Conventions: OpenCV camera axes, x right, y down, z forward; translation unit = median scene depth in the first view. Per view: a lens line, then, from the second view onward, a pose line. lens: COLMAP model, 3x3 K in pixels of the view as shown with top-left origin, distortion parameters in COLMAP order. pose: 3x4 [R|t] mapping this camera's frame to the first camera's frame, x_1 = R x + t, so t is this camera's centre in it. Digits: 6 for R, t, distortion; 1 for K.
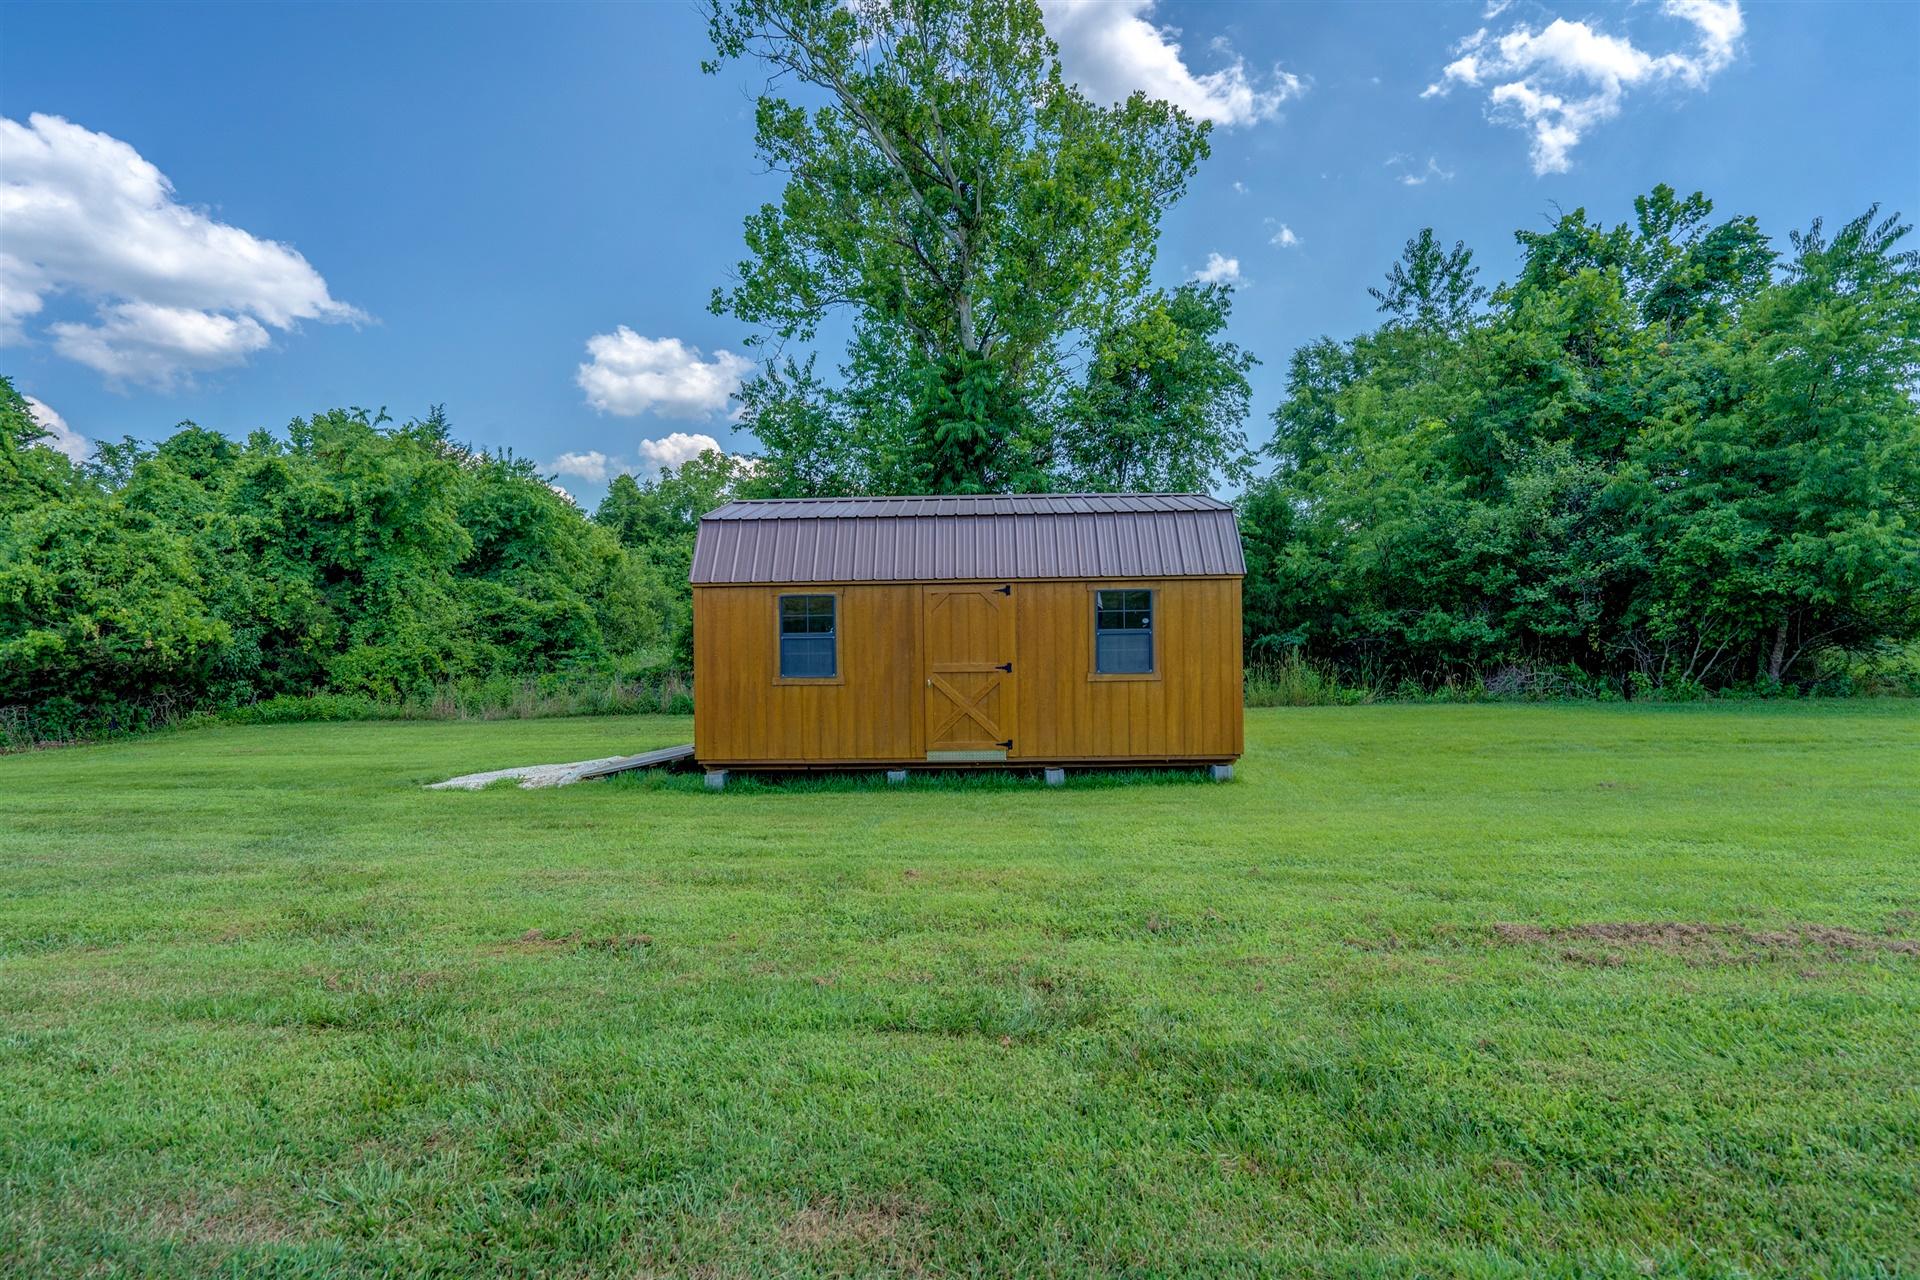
lens RADIAL K [[918.3, 0, 961.8], [0, 918.3, 639.2], [0, 0, 1]] dist [0.001829, 0.000331]
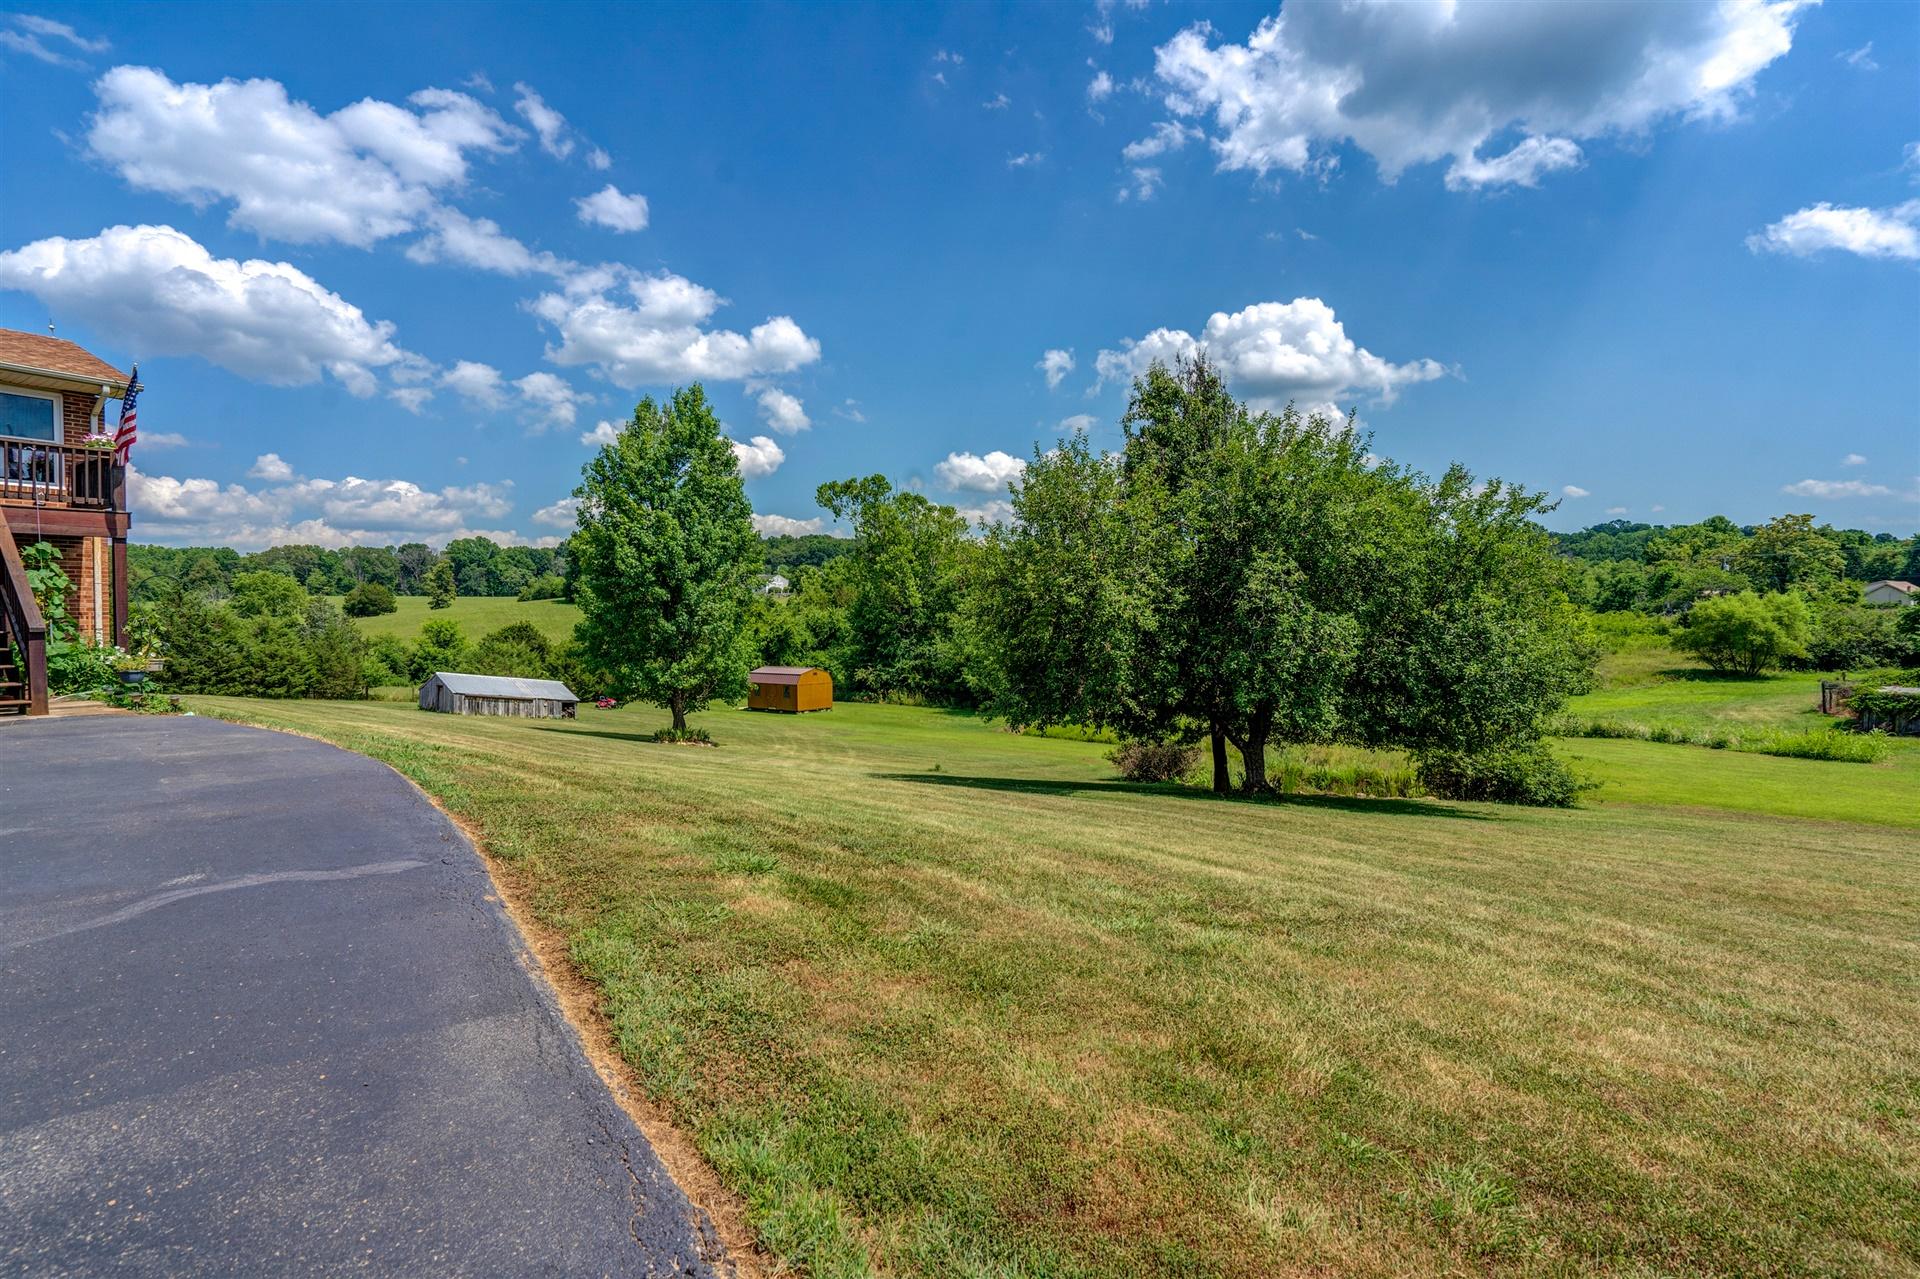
lens RADIAL K [[884.9, 0, 953.4], [0, 884.9, 635.2], [0, 0, 1]] dist [0.003107, 0.000363]
pose [[0.790606, 0.011078, -0.612226, 2.387870], [0.002396, 0.999773, 0.021186, -0.260824], [0.612321, -0.018216, 0.790399, -1.591069]]
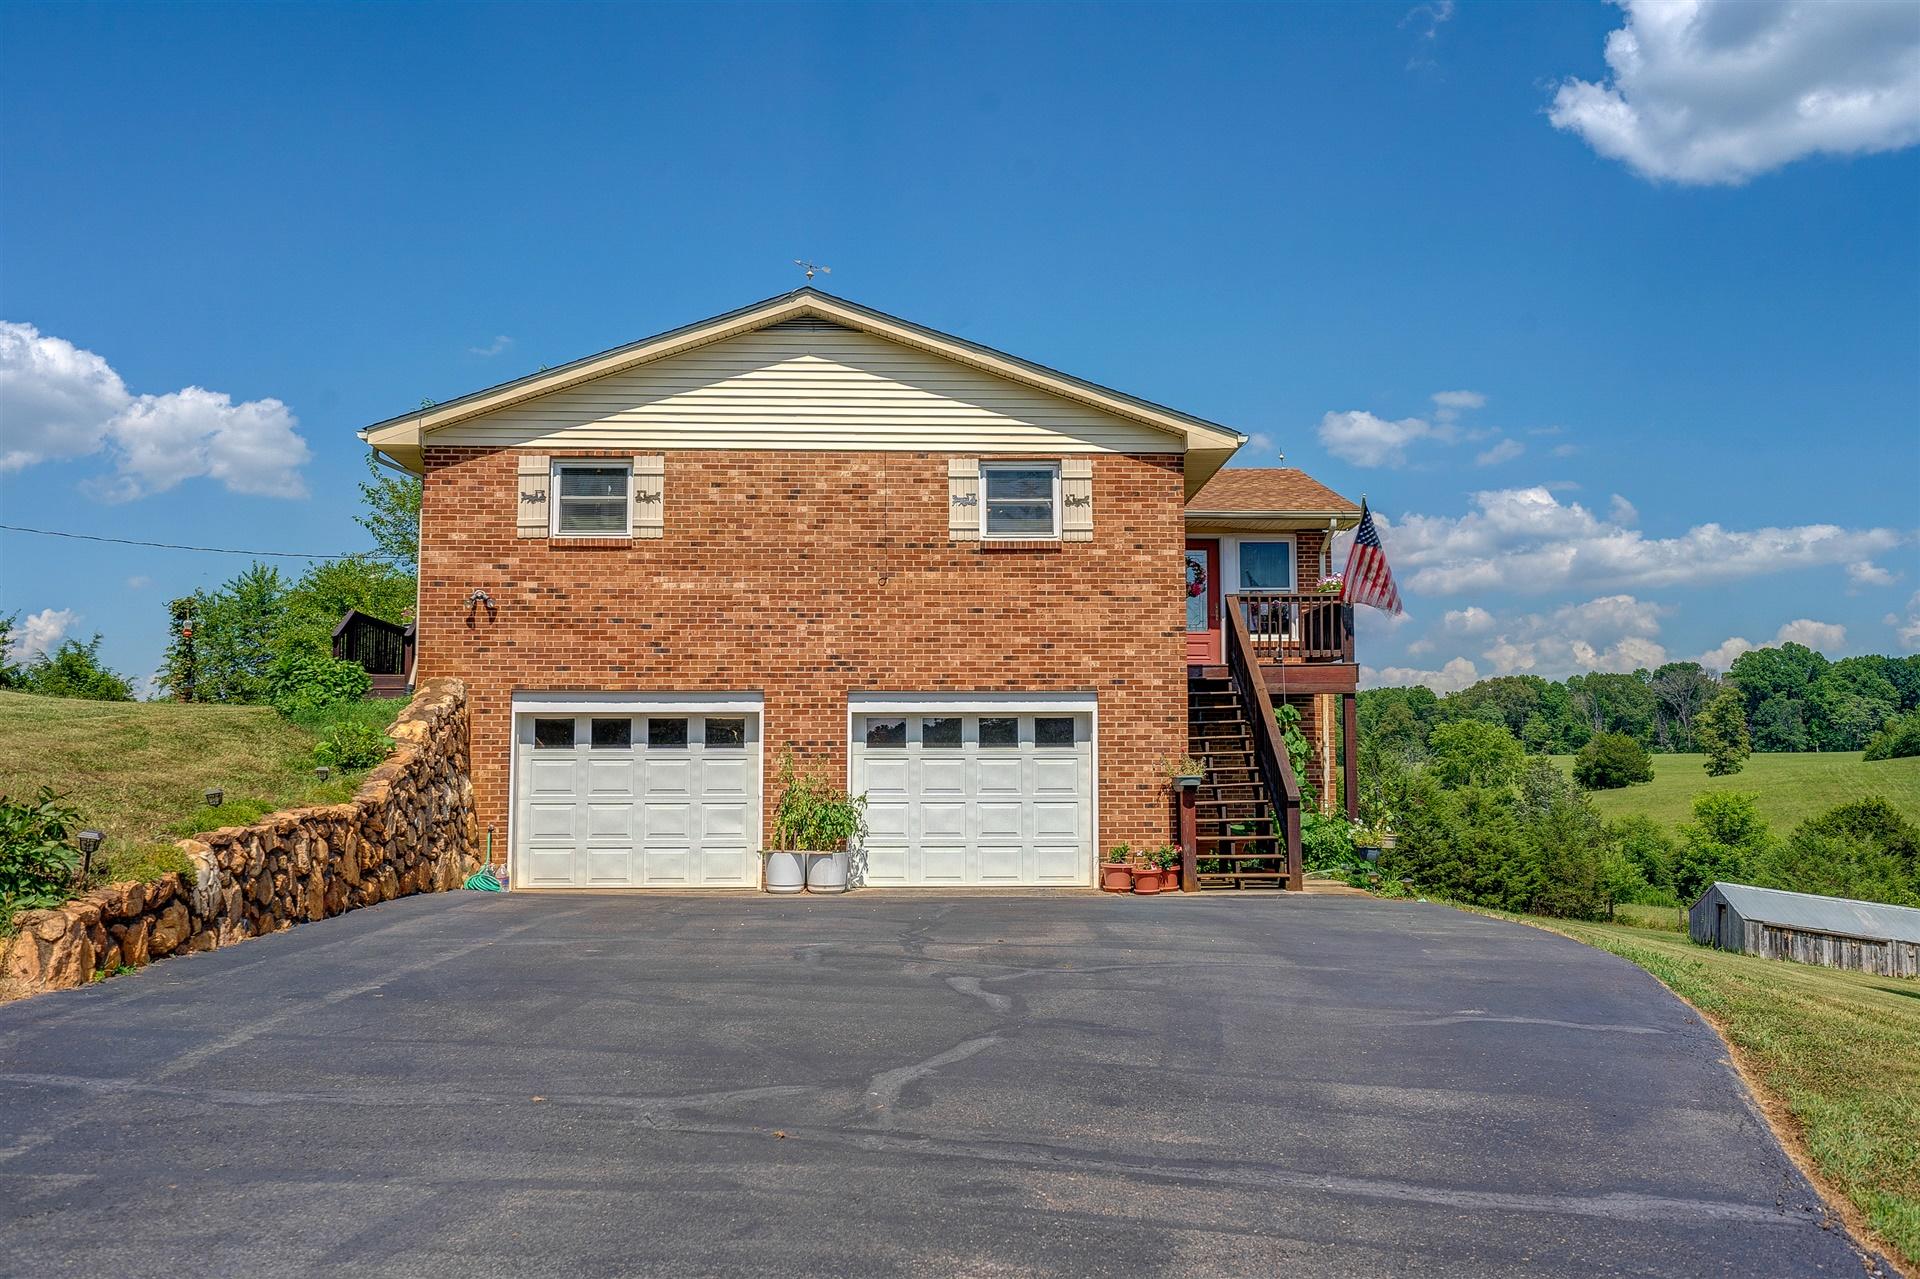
lens RADIAL K [[1640.8, 0, 950.6], [0, 1640.8, 632.3], [0, 0, 1]] dist [0.015343, -0.003070]
pose [[-0.051707, -0.095044, -0.994129, 2.546831], [-0.001831, 0.995468, -0.095077, -0.259229], [0.998661, -0.003096, -0.051647, -1.644845]]
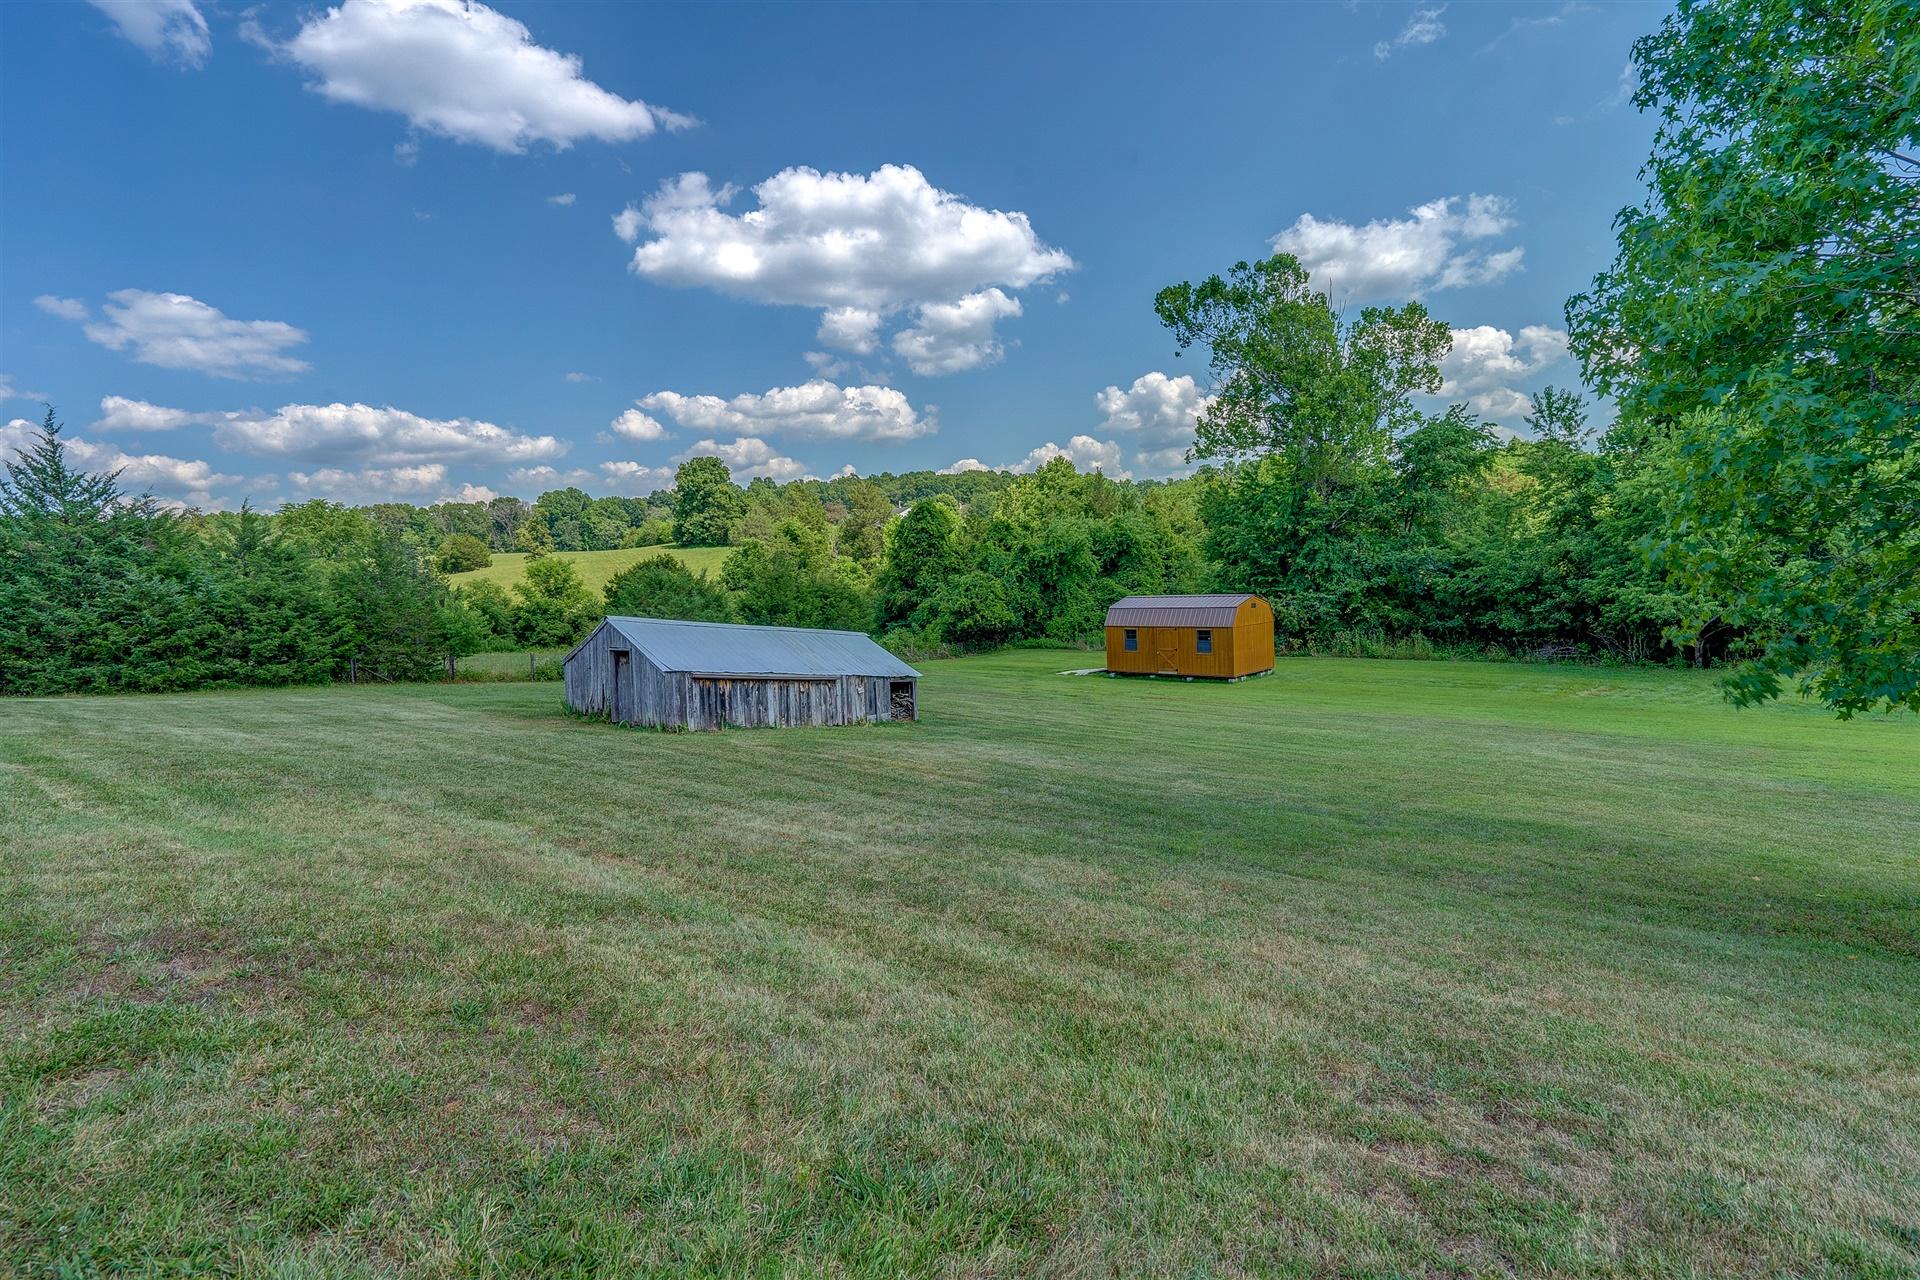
lens RADIAL K [[884.9, 0, 953.4], [0, 884.9, 635.7], [0, 0, 1]] dist [0.003107, 0.000363]
pose [[0.737918, 0.023905, -0.674466, 0.826807], [0.040594, 0.995991, 0.079713, -0.160178], [0.673668, -0.086201, 0.733990, -1.032954]]
